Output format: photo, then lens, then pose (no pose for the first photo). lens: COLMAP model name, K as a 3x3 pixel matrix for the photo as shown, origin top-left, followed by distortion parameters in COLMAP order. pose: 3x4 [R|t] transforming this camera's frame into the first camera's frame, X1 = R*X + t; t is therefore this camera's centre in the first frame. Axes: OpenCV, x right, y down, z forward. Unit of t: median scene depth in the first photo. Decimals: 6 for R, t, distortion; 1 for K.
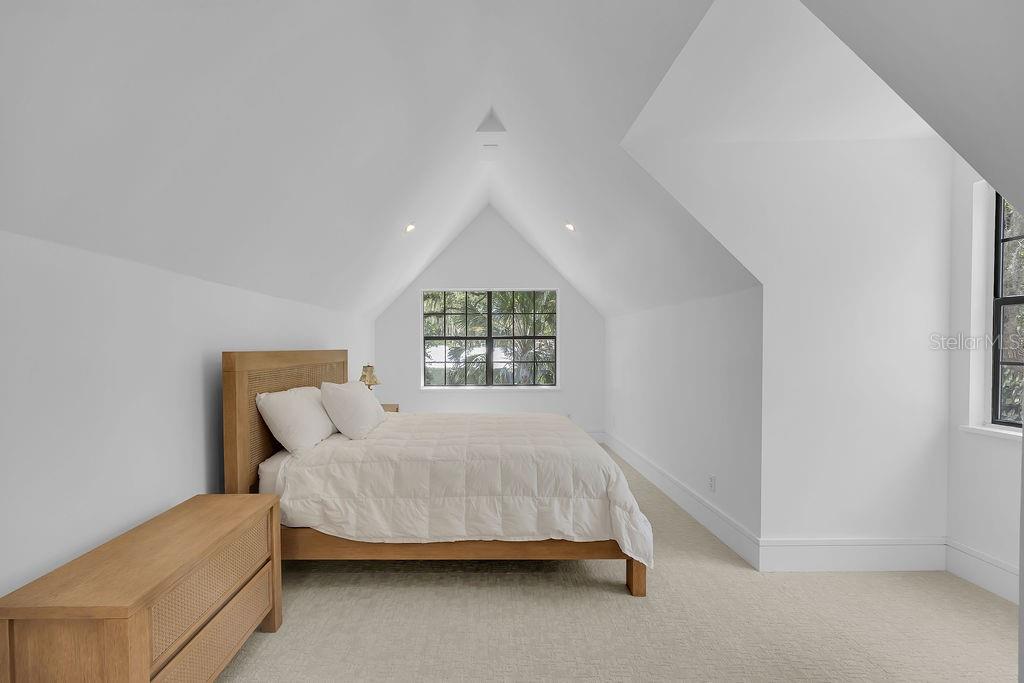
lens RADIAL K [[401.1, 0, 478.8], [0, 401.1, 356.6], [0, 0, 1]] dist [0.000861, 0.000010]
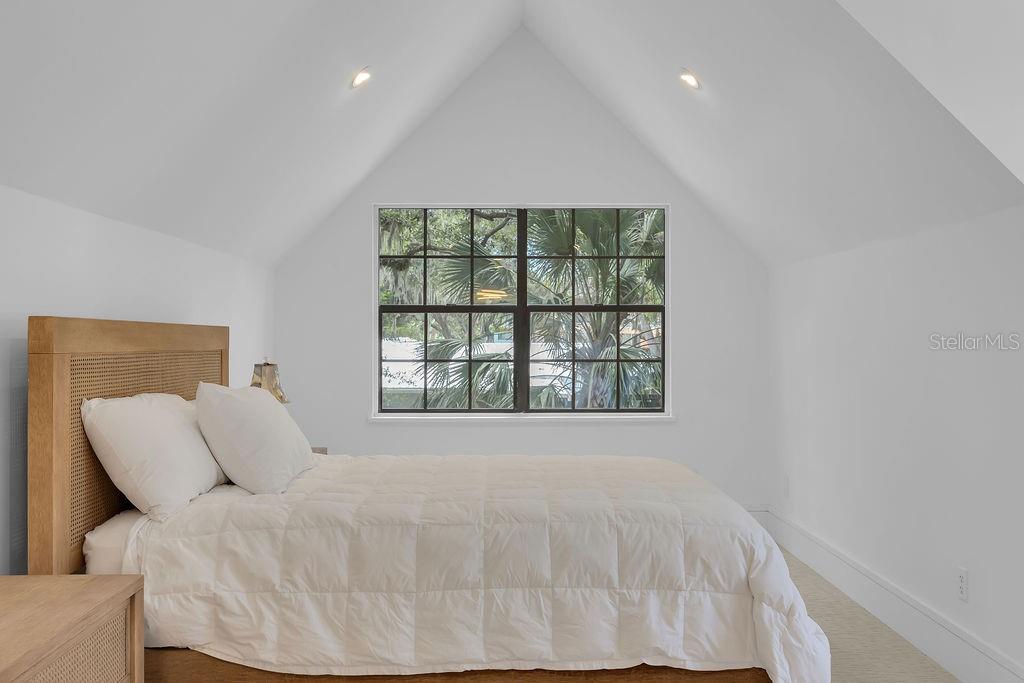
lens RADIAL K [[968.2, 0, 512.0], [0, 968.2, 341.5], [0, 0, 1]] dist [0.006857, 0.002004]
pose [[0.999715, 0.003255, 0.023645, -0.026717], [-0.002628, 0.999645, -0.026499, 0.052796], [-0.023723, 0.026430, 0.999369, -0.290736]]
